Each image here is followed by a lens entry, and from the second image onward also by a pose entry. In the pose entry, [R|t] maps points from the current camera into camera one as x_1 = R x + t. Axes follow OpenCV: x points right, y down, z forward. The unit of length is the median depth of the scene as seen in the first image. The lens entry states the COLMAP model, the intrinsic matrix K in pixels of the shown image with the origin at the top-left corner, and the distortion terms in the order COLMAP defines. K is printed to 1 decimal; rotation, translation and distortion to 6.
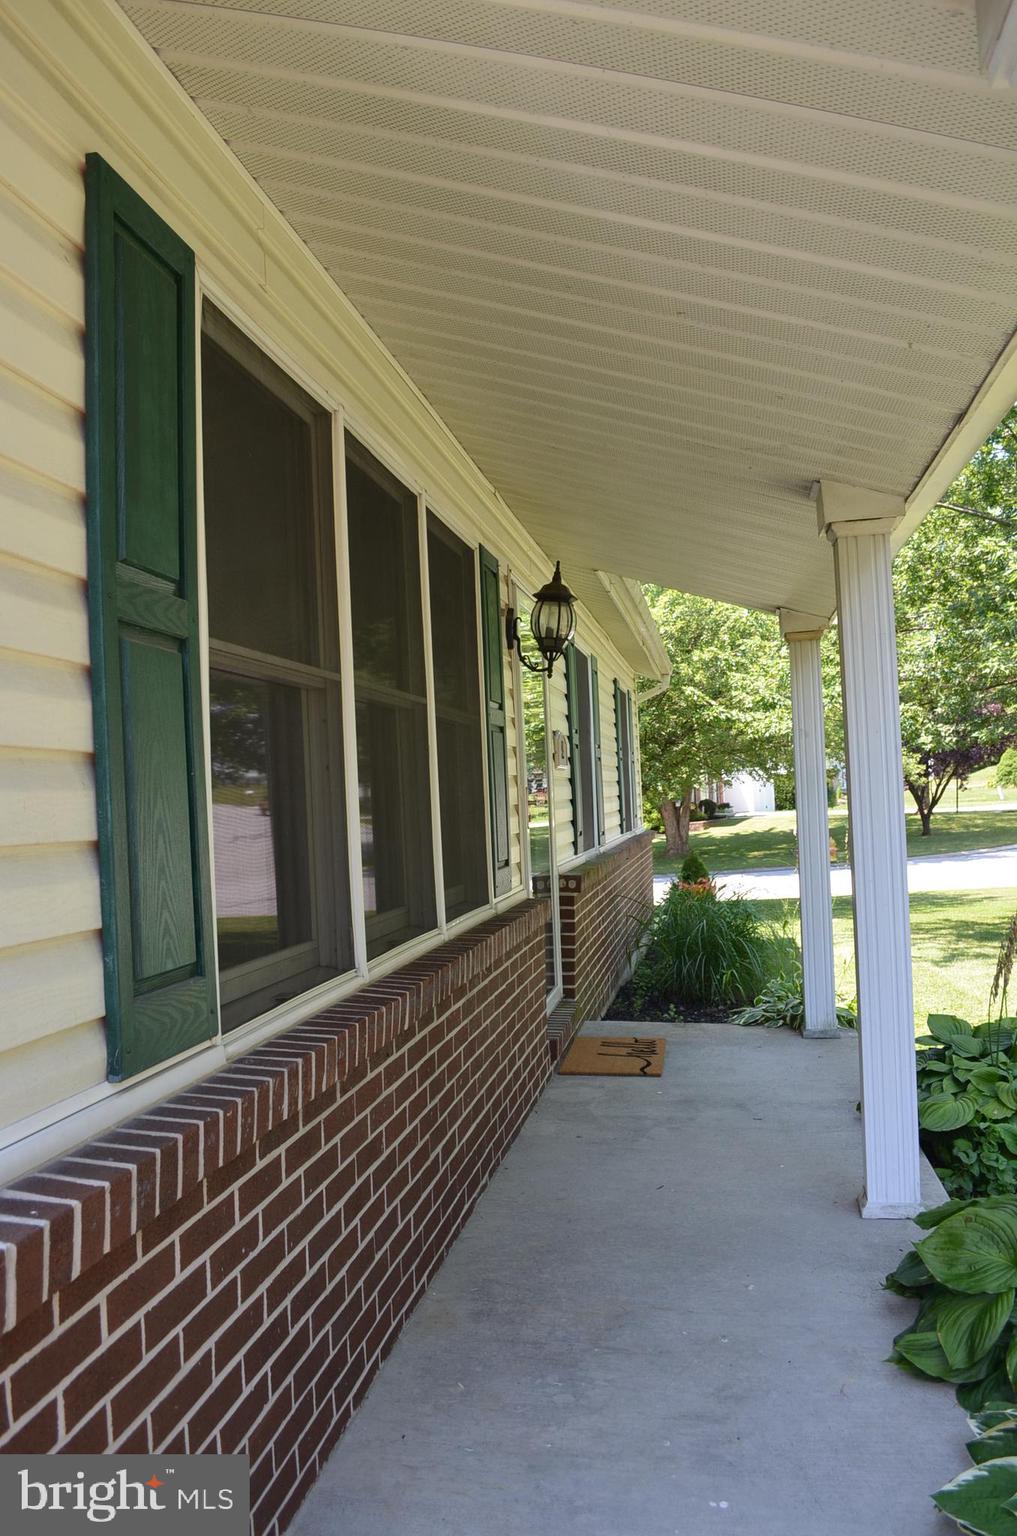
lens RADIAL K [[1189.8, 0, 474.1], [0, 1189.8, 765.1], [0, 0, 1]] dist [-0.074043, 0.003434]
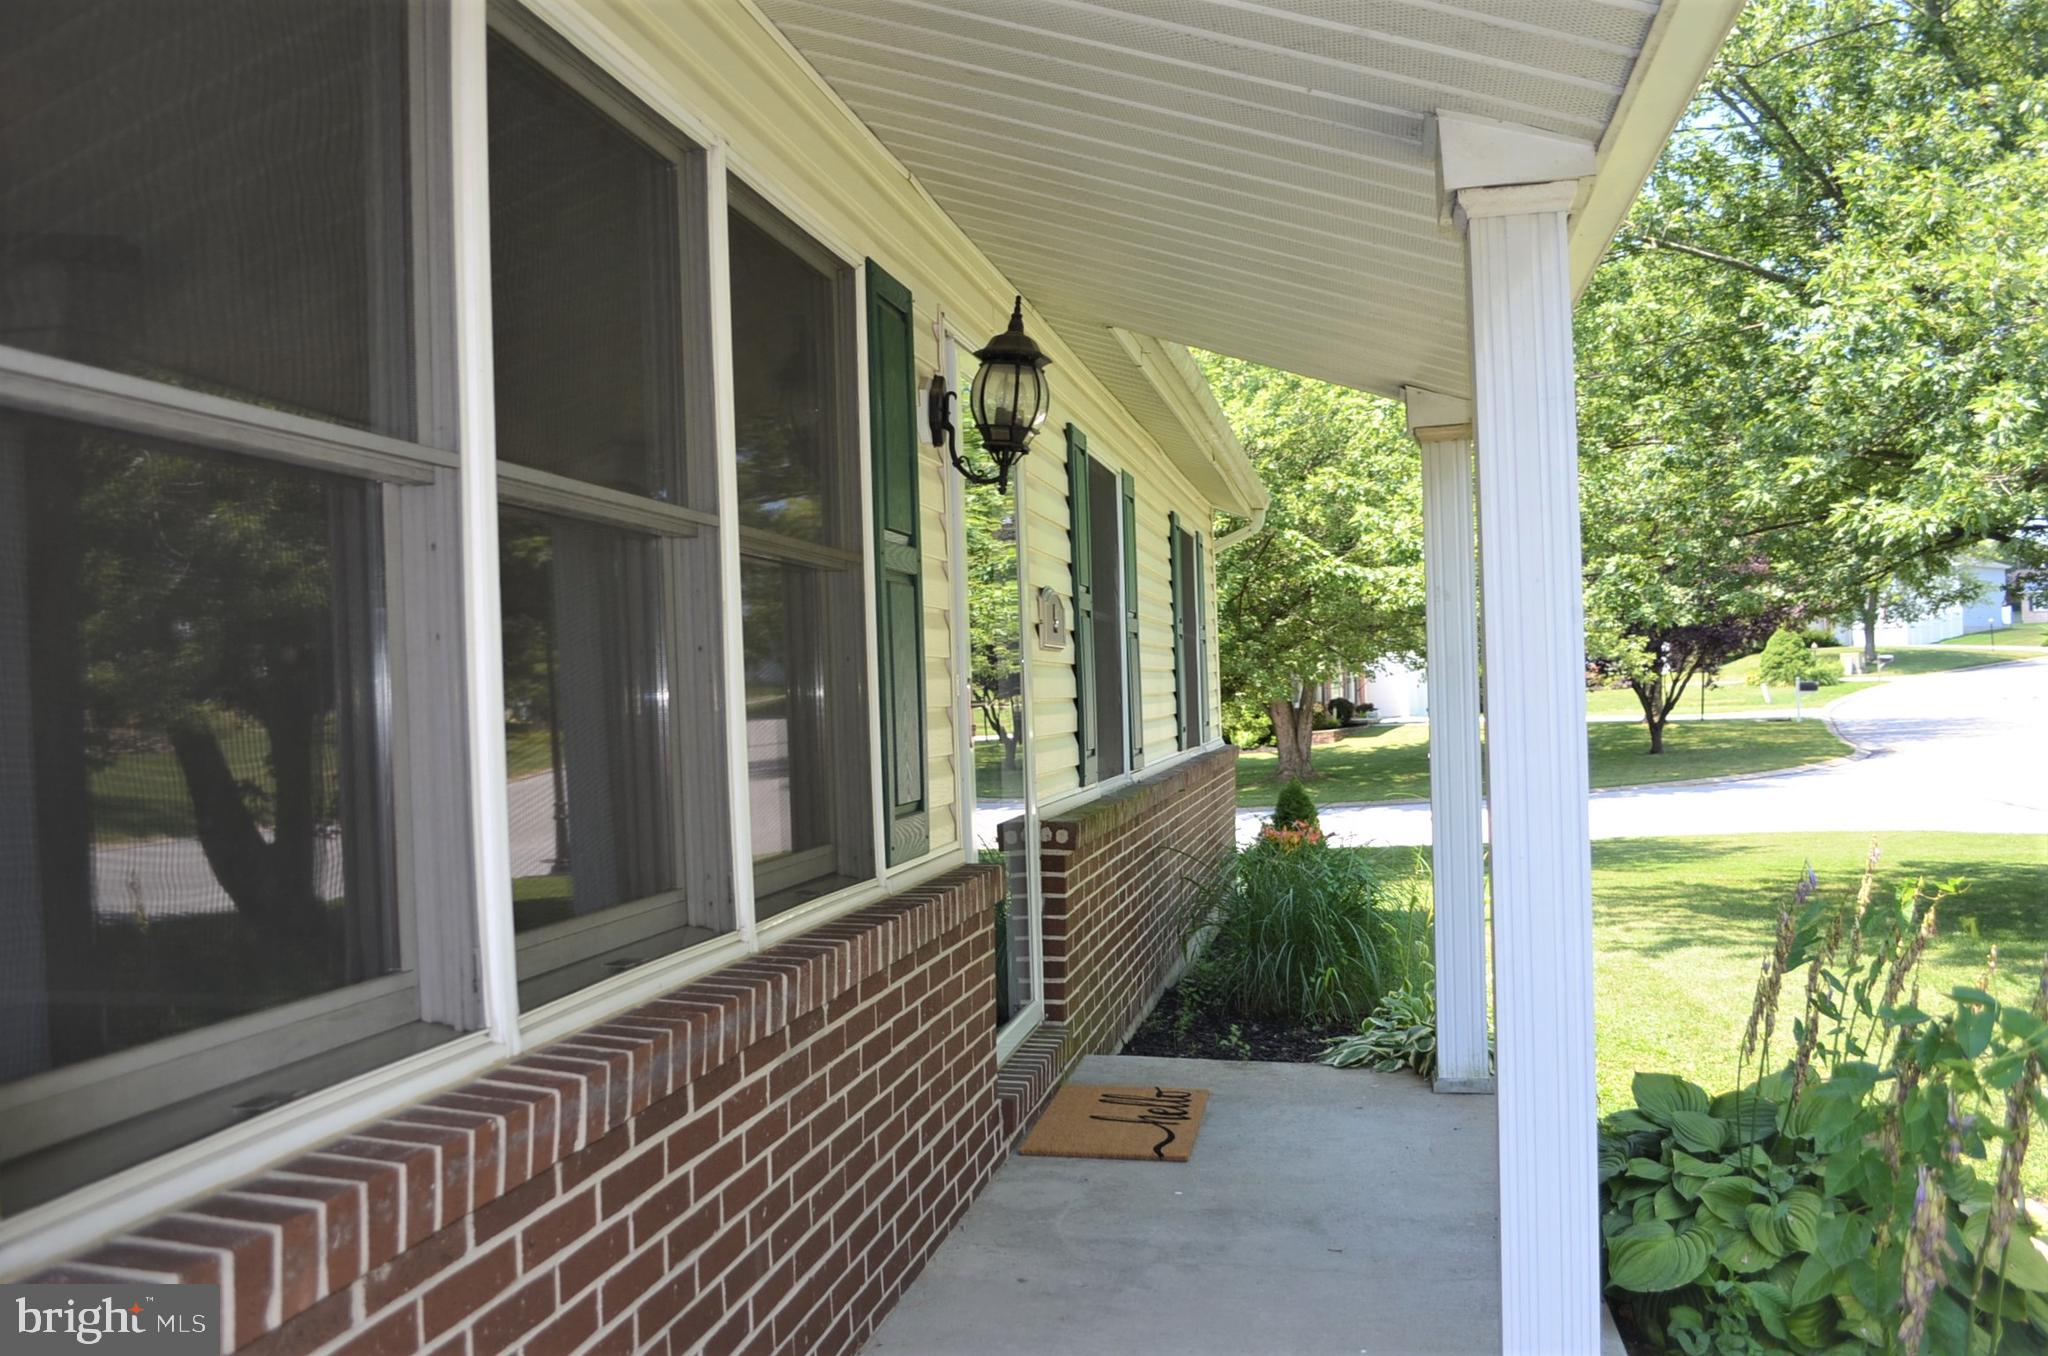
lens RADIAL K [[1586.3, 0, 1036.4], [0, 1586.3, 689.5], [0, 0, 1]] dist [-0.074043, 0.003434]
pose [[0.999853, 0.009105, -0.014559, 0.081562], [-0.008720, 0.999617, 0.026280, 0.002682], [0.014793, -0.026150, 0.999549, 0.183224]]
